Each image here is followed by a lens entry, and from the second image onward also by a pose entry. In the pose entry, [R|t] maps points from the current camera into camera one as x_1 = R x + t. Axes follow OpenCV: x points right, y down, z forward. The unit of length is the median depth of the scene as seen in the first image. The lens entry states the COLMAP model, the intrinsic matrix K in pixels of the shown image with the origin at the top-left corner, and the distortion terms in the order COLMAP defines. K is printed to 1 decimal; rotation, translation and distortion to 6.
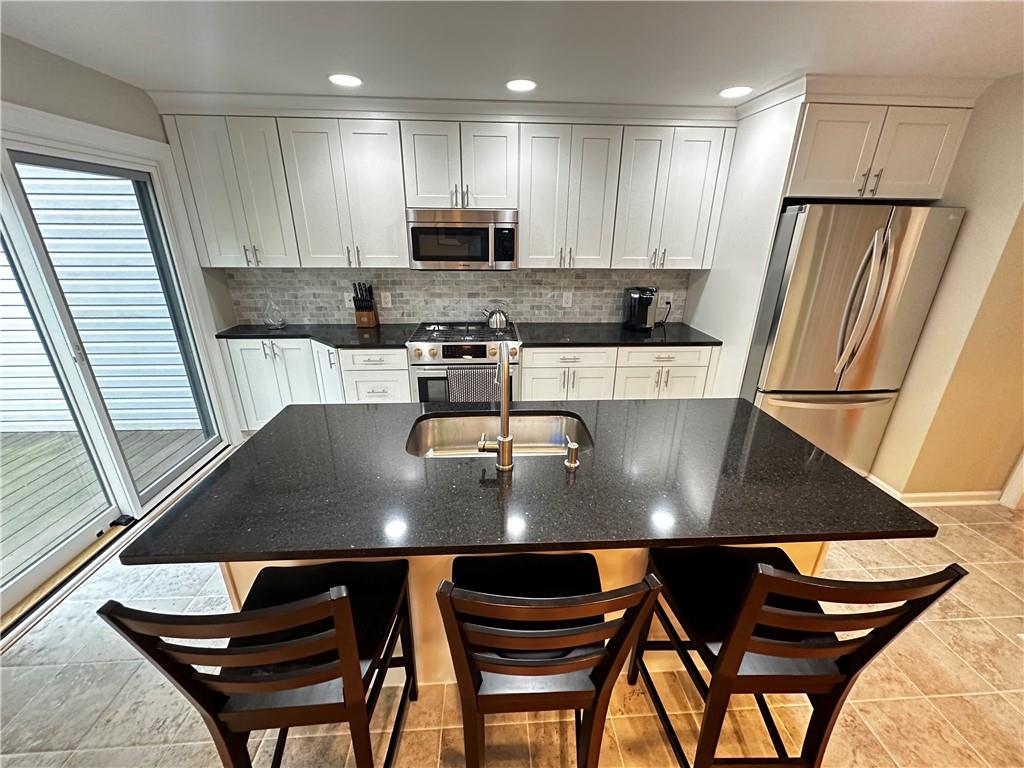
lens RADIAL K [[409.8, 0, 510.8], [0, 409.8, 385.4], [0, 0, 1]] dist [-0.003455, 0.000774]
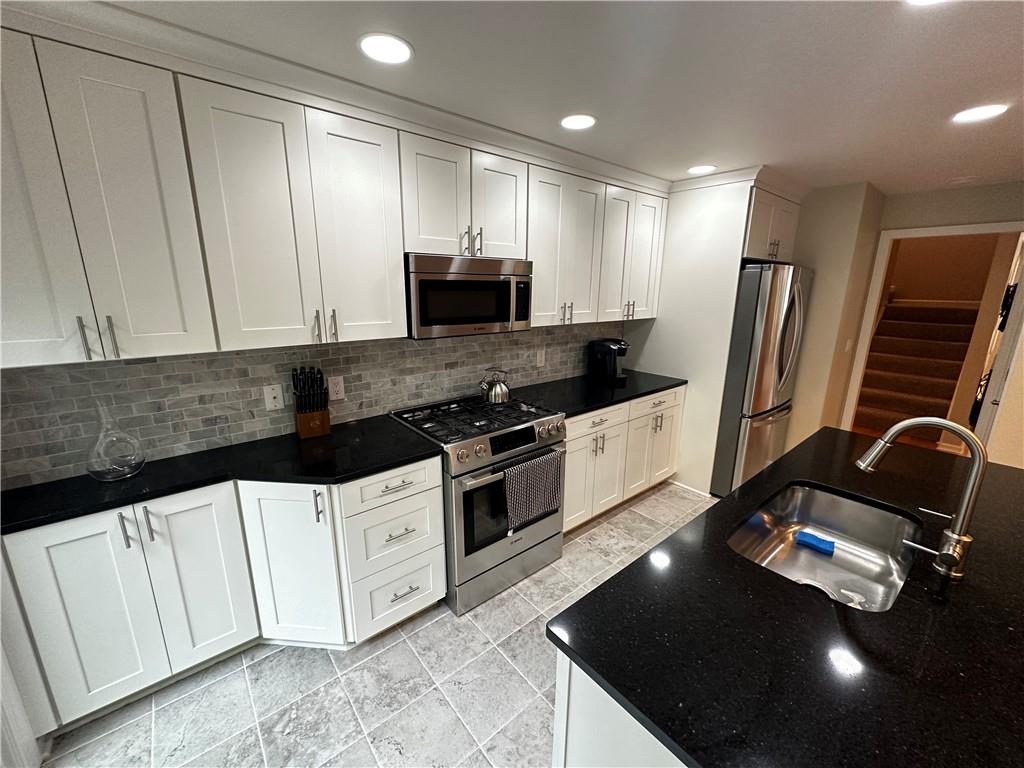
lens RADIAL K [[409.8, 0, 509.9], [0, 409.8, 384.7], [0, 0, 1]] dist [-0.003455, 0.000774]
pose [[0.804691, -0.142068, 0.576445, -0.495969], [0.211172, 0.975942, -0.054261, -0.131834], [-0.554868, 0.165392, 0.815332, 0.349768]]
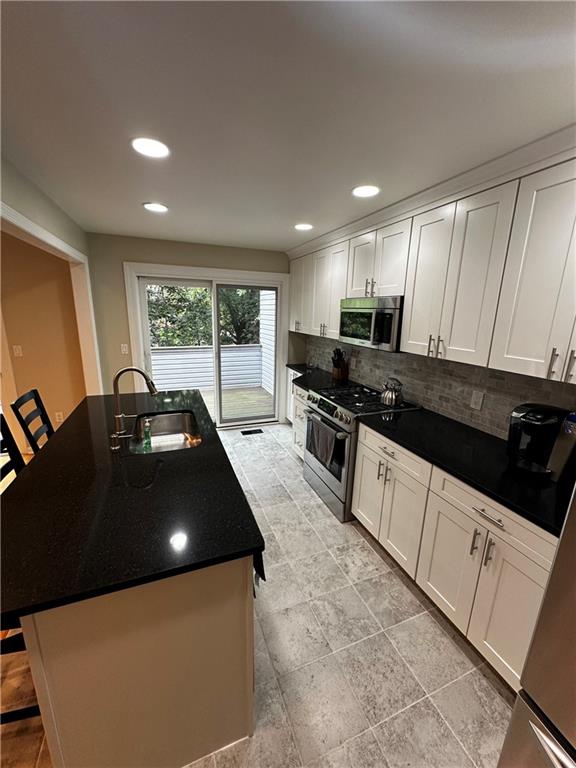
lens RADIAL K [[307.4, 0, 286.2], [0, 307.4, 383.1], [0, 0, 1]] dist [-0.003455, 0.000774]
pose [[0.308544, 0.217371, -0.926040, 0.642681], [-0.362119, 0.927075, 0.096961, -0.181814], [0.879585, 0.305420, 0.364758, 0.491102]]
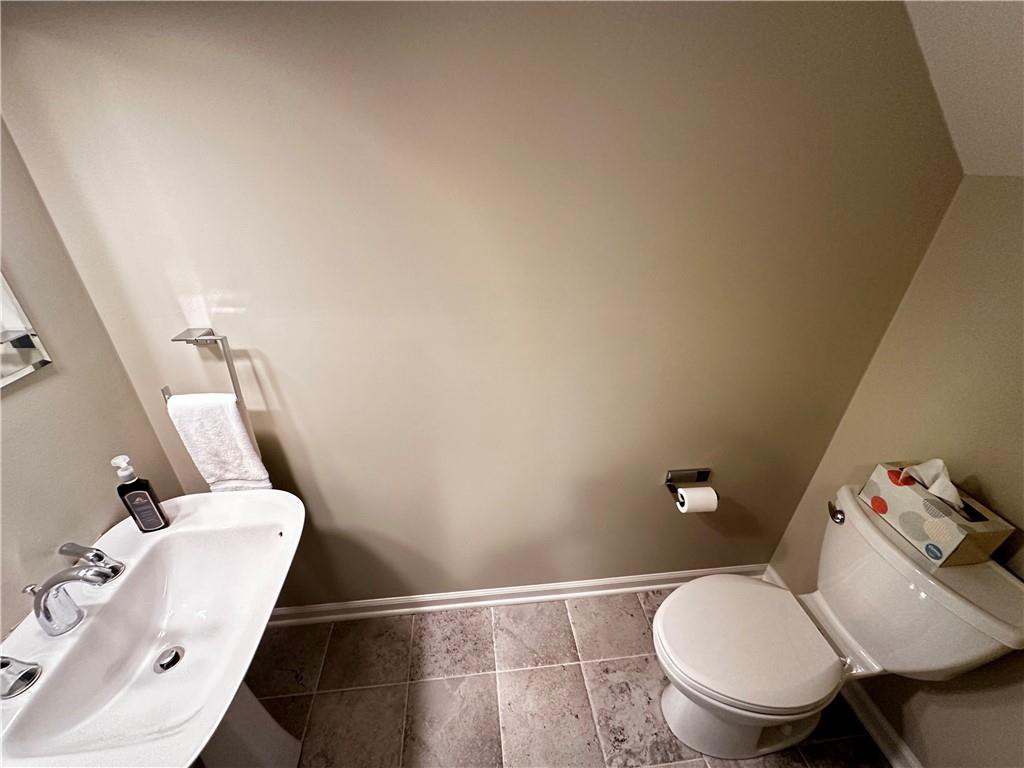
lens RADIAL K [[409.8, 0, 510.7], [0, 409.8, 383.1], [0, 0, 1]] dist [-0.003455, 0.000774]
pose [[-0.058318, -0.500710, 0.863649, -0.064275], [0.329207, 0.807082, 0.490144, -0.355250], [-0.942455, 0.312904, 0.117770, 0.976039]]
